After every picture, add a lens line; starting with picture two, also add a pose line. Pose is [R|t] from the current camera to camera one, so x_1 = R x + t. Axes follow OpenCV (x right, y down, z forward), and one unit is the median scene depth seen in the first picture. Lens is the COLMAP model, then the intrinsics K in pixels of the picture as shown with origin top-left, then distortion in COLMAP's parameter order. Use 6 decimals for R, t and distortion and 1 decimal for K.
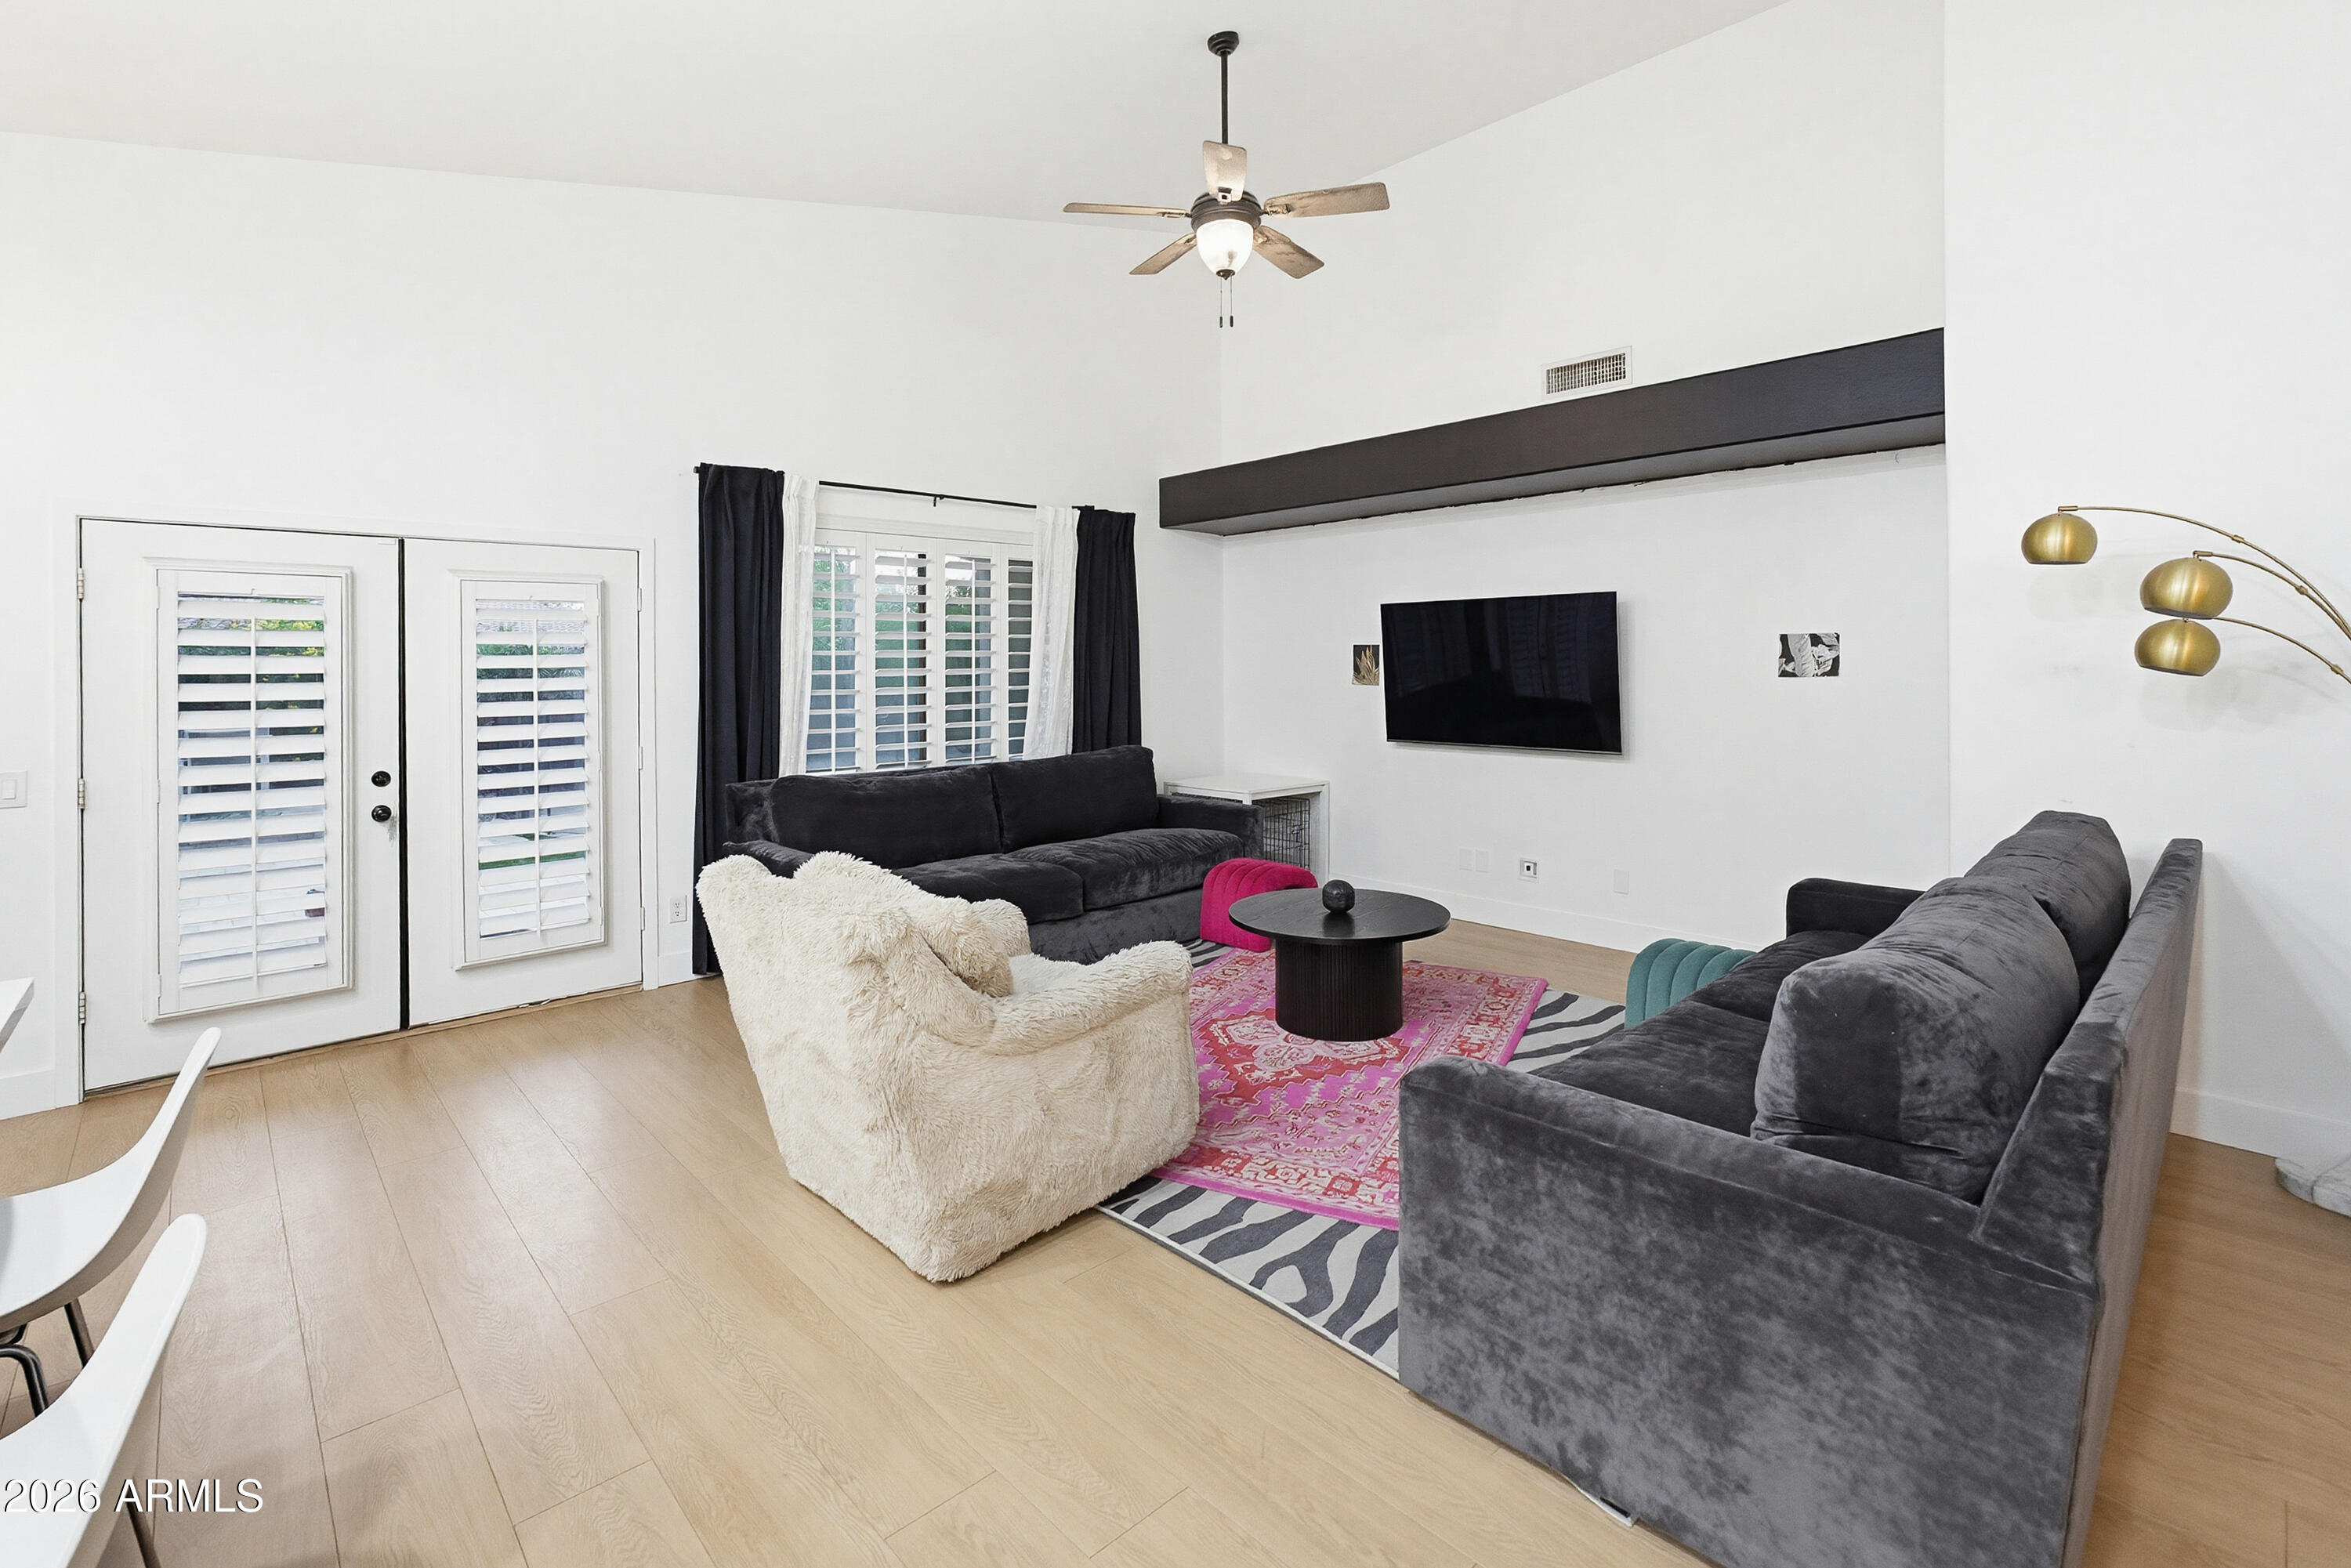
lens RADIAL K [[1068.0, 0, 1168.3], [0, 1068.0, 668.0], [0, 0, 1]] dist [-0.007546, 0.000728]
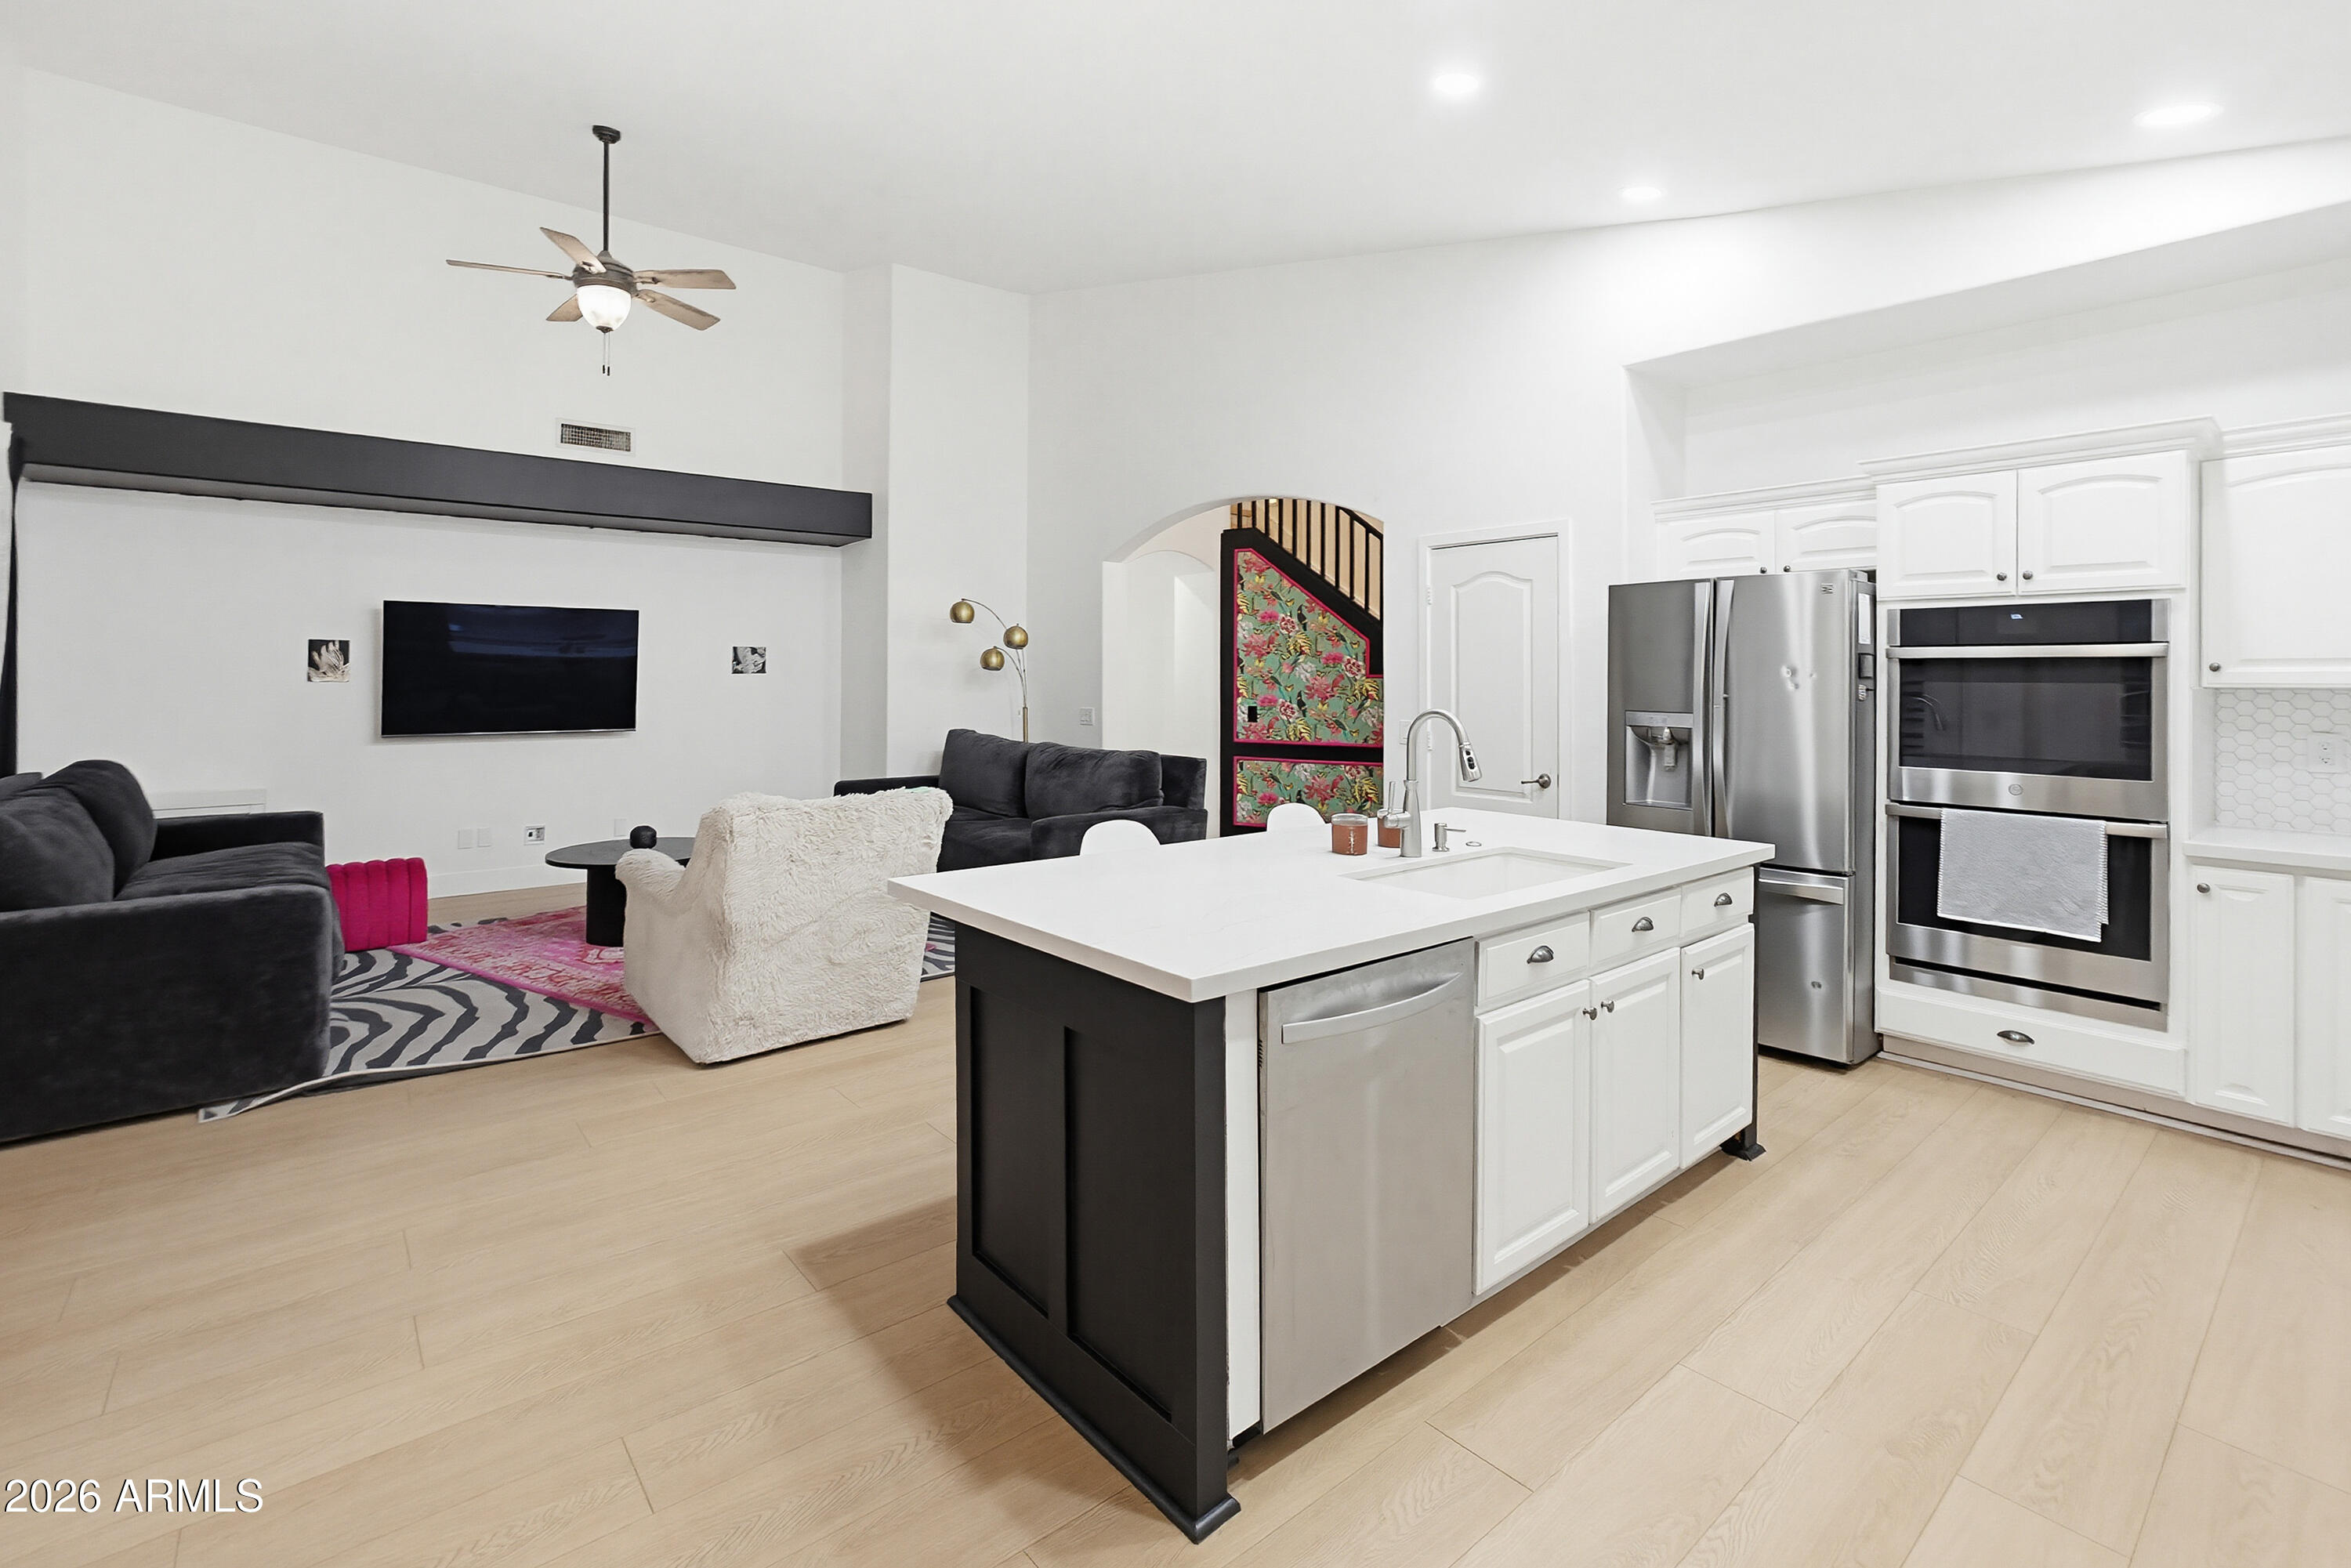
lens RADIAL K [[1068.0, 0, 1168.3], [0, 1068.0, 668.0], [0, 0, 1]] dist [-0.007546, 0.000728]
pose [[0.043111, 0.017919, 0.998910, -1.126433], [0.001086, 0.999838, -0.017983, 0.033568], [-0.999070, 0.001860, 0.043084, 0.329595]]
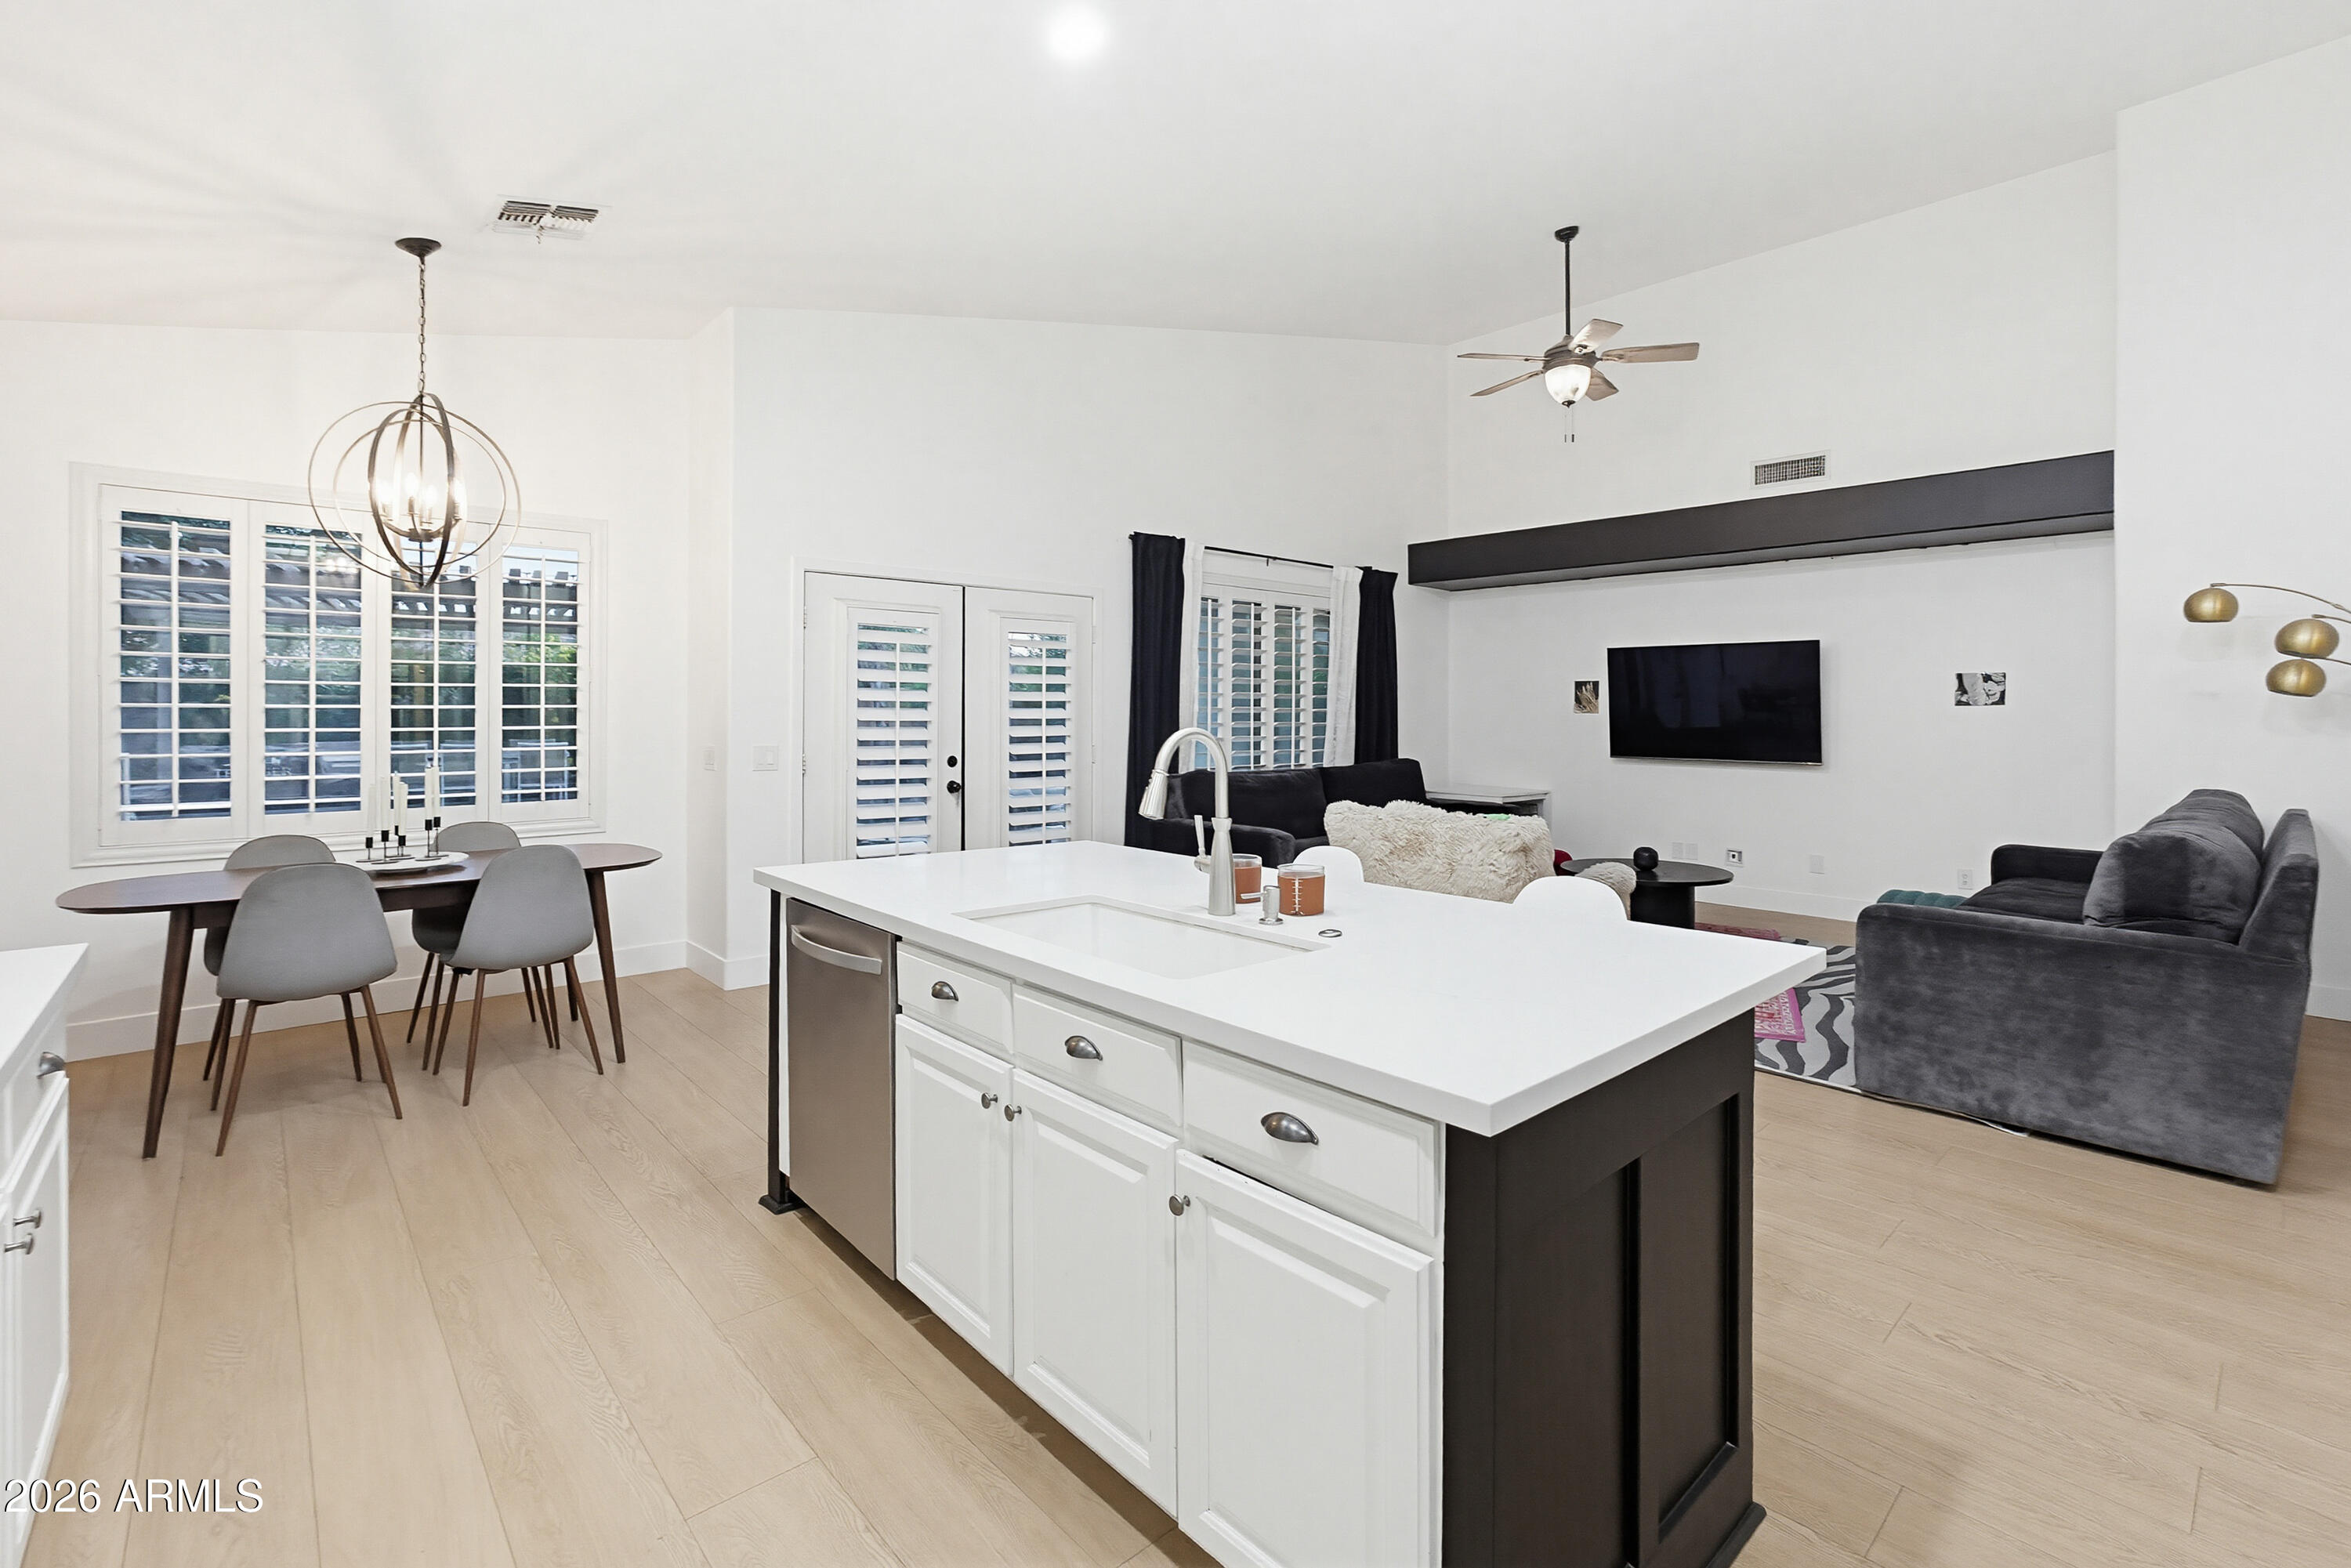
lens RADIAL K [[1048.3, 0, 1180.4], [0, 1048.3, 715.4], [0, 0, 1]] dist [0.002107, 0.000781]
pose [[0.999869, 0.014796, -0.006577, -0.434605], [-0.014796, 0.999891, 0.000144, 0.039366], [0.006578, -0.000046, 0.999978, -0.352837]]
